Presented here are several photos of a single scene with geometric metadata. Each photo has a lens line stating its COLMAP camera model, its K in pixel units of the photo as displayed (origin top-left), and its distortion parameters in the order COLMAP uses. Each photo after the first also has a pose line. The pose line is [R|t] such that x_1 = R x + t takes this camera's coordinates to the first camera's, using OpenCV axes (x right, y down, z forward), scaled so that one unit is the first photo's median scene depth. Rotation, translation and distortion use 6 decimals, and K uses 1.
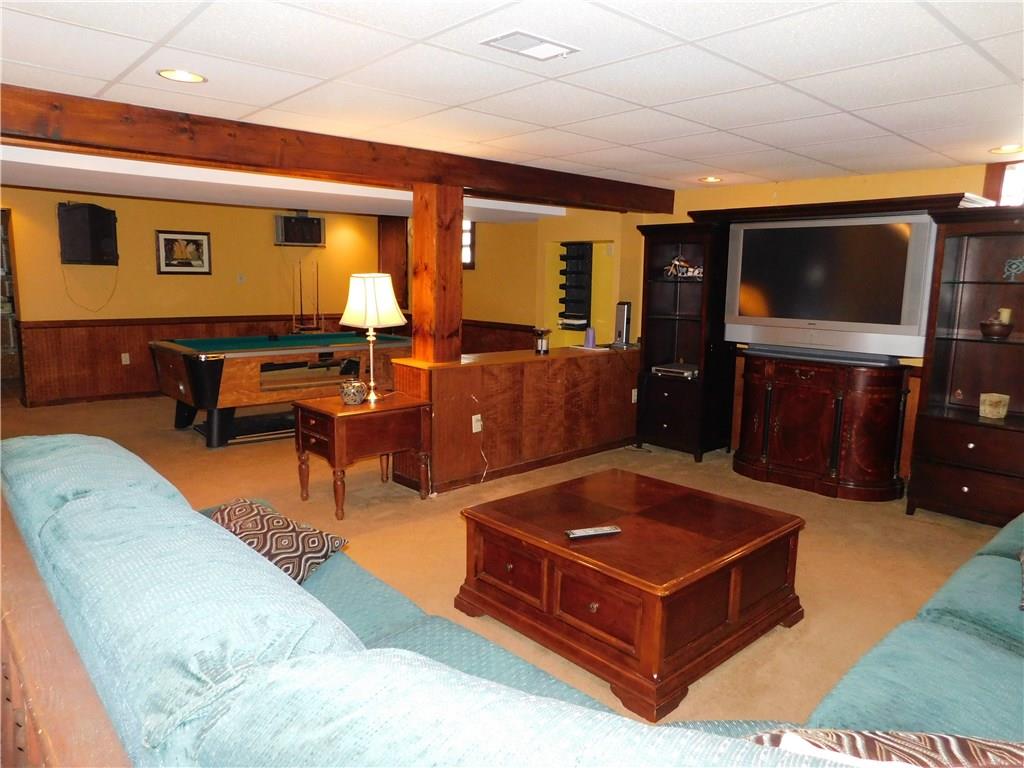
lens RADIAL K [[688.6, 0, 508.7], [0, 688.6, 384.7], [0, 0, 1]] dist [-0.036869, 0.023339]
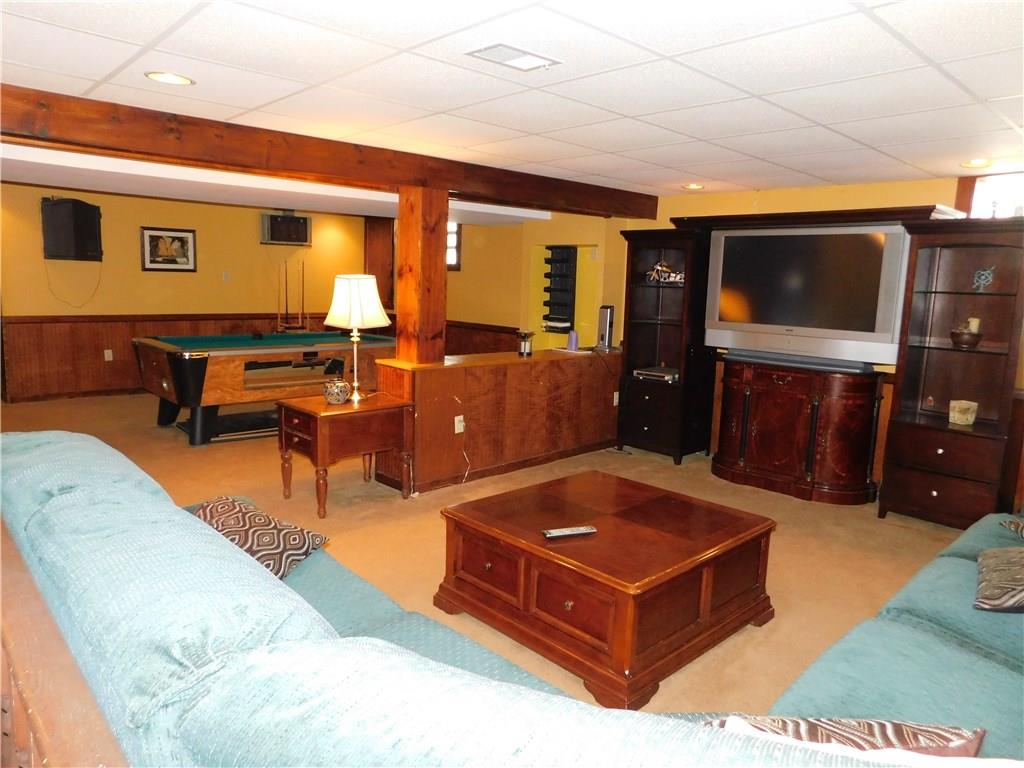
lens RADIAL K [[688.6, 0, 509.1], [0, 688.6, 383.8], [0, 0, 1]] dist [-0.036869, 0.023339]
pose [[0.999707, 0.011994, 0.021028, 0.005390], [-0.011940, 0.999925, -0.002712, -0.001425], [-0.021059, 0.002460, 0.999775, -0.013682]]
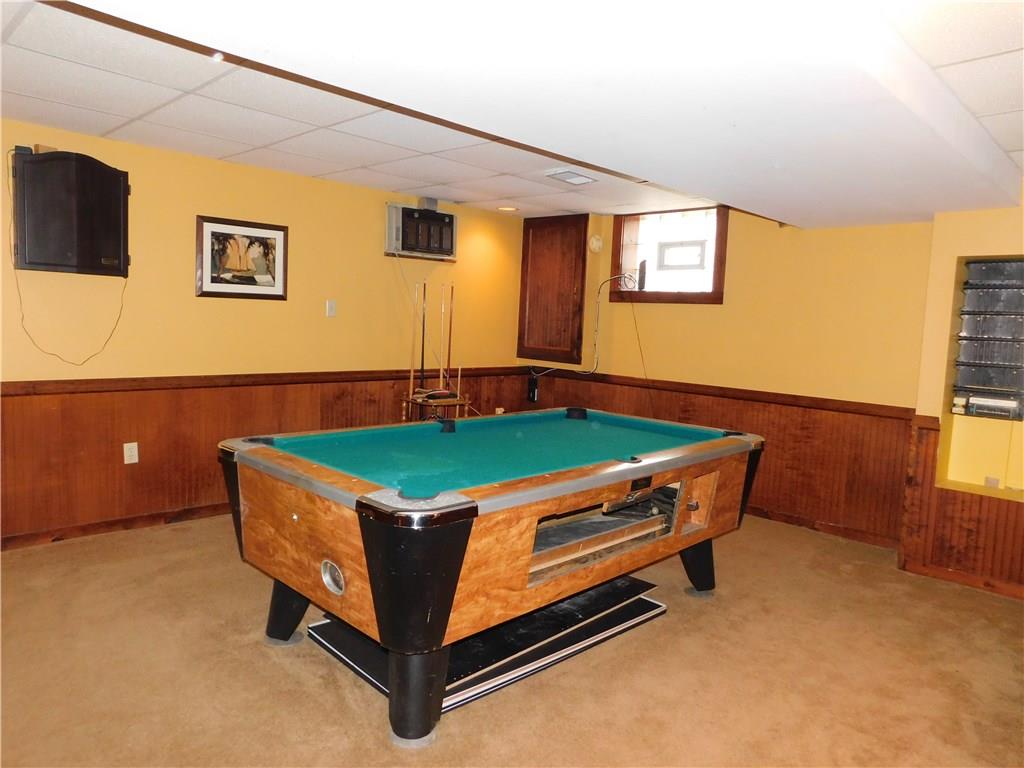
lens RADIAL K [[688.6, 0, 513.0], [0, 688.6, 381.8], [0, 0, 1]] dist [-0.036869, 0.023339]
pose [[0.997014, 0.016334, 0.075467, -0.578261], [-0.011932, 0.998221, -0.058414, -0.123960], [-0.076287, 0.057339, 0.995436, 0.843715]]
